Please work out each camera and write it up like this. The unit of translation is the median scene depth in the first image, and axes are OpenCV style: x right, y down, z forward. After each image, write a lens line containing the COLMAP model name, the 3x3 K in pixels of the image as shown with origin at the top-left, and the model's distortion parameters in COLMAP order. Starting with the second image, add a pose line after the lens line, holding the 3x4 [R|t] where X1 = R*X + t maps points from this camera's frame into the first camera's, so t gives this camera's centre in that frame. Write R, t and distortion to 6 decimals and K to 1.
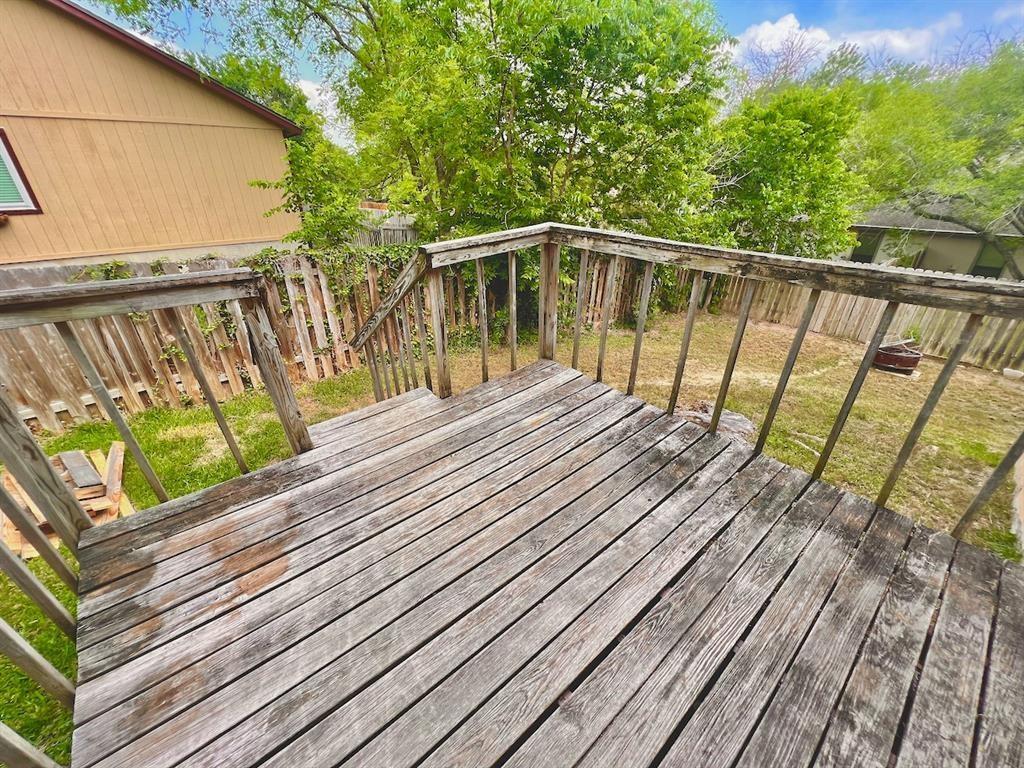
lens RADIAL K [[411.0, 0, 512.0], [0, 411.0, 384.0], [0, 0, 1]] dist [0.001060, 0.000207]
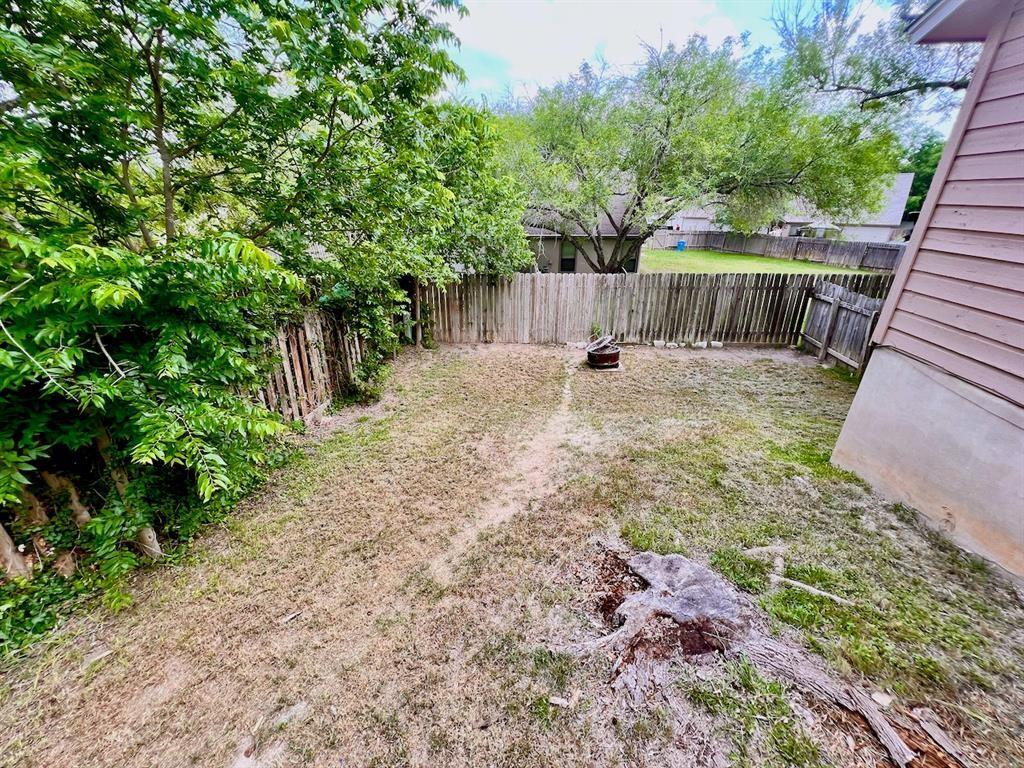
lens RADIAL K [[411.0, 0, 512.0], [0, 411.0, 384.0], [0, 0, 1]] dist [0.001060, 0.000207]
pose [[0.695124, -0.305545, 0.650726, 0.022232], [0.330852, 0.939593, 0.087756, -0.152164], [-0.638231, 0.154293, 0.754224, 0.306721]]
